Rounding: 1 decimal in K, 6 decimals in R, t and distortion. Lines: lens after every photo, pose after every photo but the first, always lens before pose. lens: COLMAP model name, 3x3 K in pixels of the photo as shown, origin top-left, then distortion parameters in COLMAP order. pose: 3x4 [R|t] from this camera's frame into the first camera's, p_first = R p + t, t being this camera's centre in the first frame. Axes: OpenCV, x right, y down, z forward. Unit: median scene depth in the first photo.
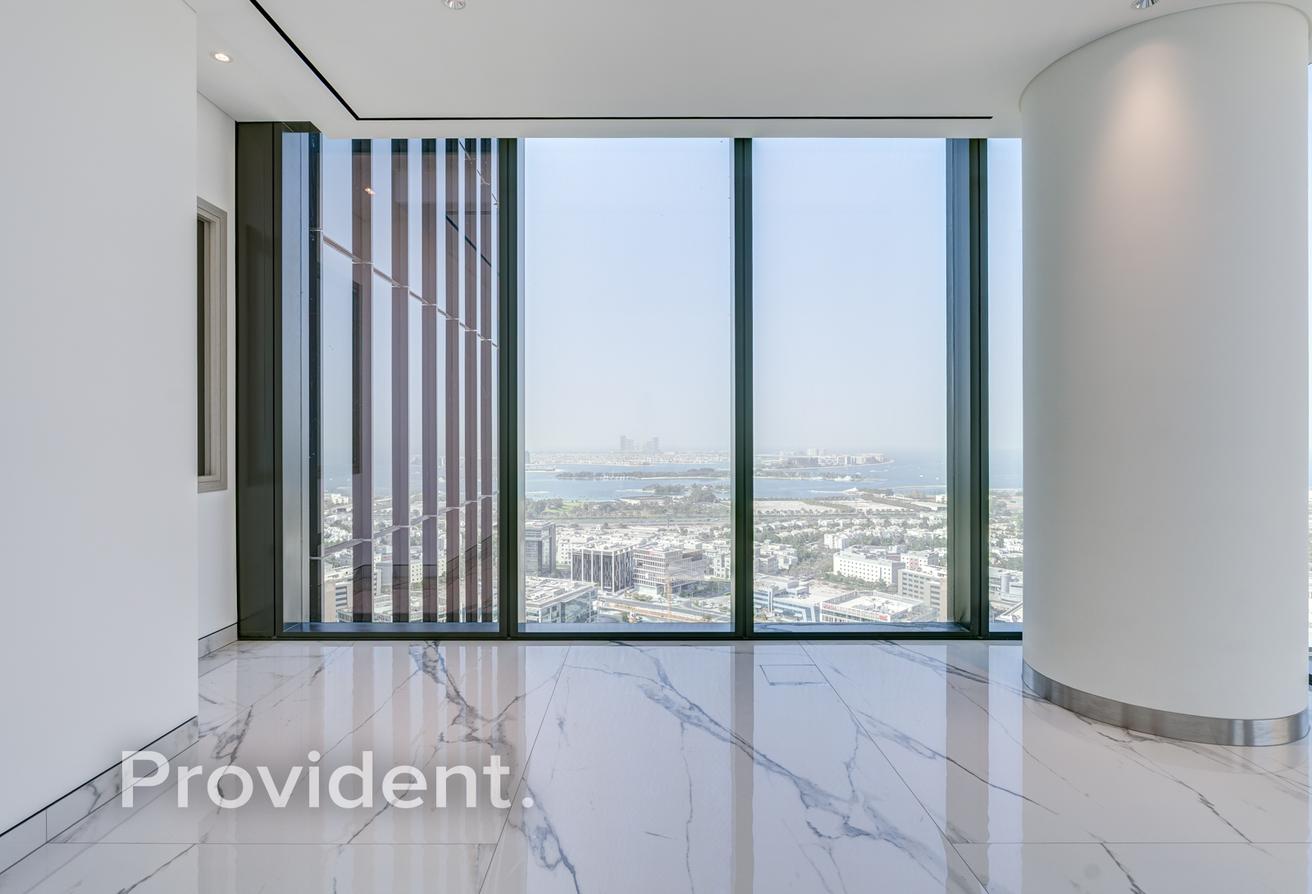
lens RADIAL K [[667.5, 0, 649.1], [0, 667.5, 445.9], [0, 0, 1]] dist [-0.003060, -0.000242]
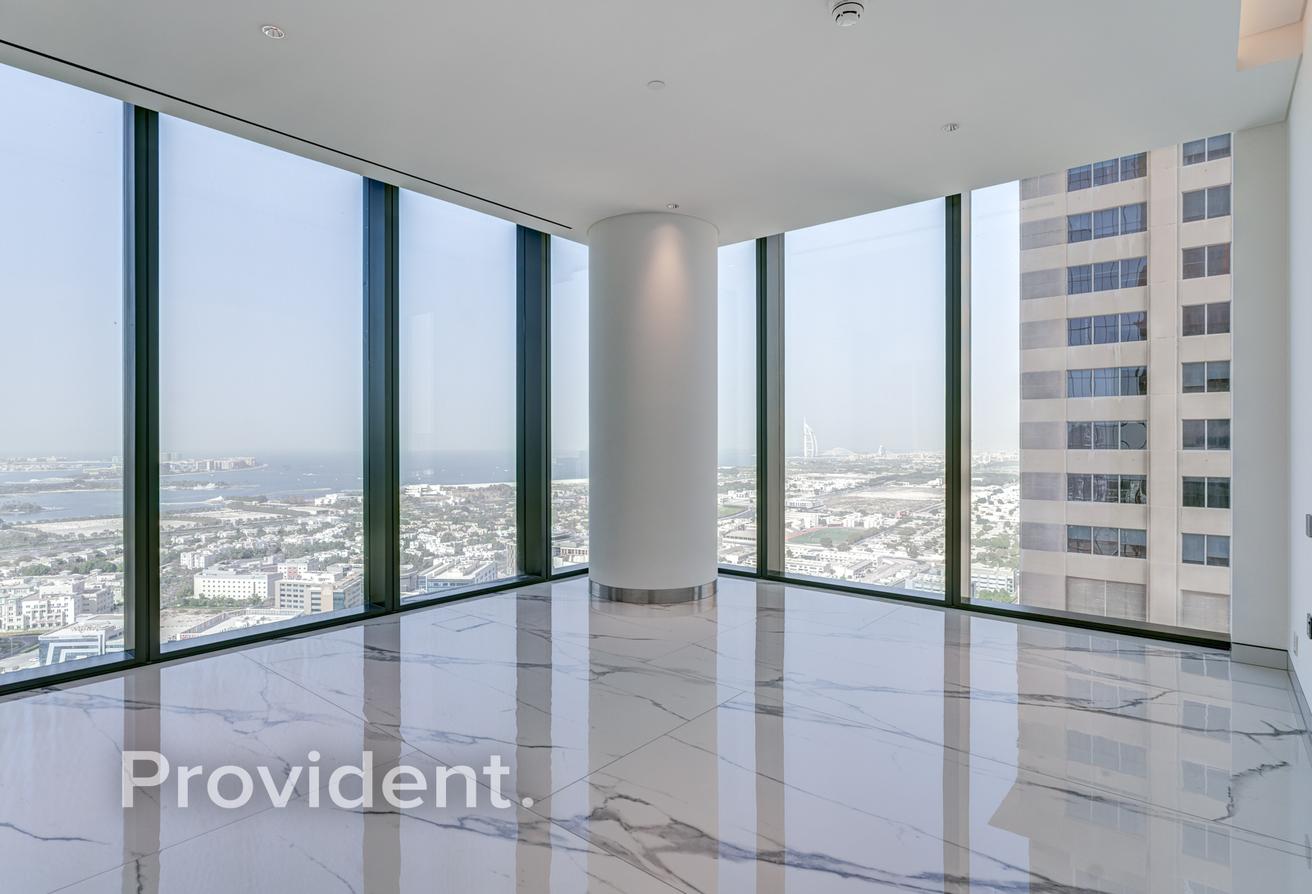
lens RADIAL K [[667.5, 0, 649.1], [0, 667.5, 445.9], [0, 0, 1]] dist [-0.003060, -0.000242]
pose [[0.645057, -0.003513, 0.764127, -0.528892], [0.005820, 0.999983, -0.000316, 0.000332], [-0.764112, 0.004652, 0.645066, -0.110395]]
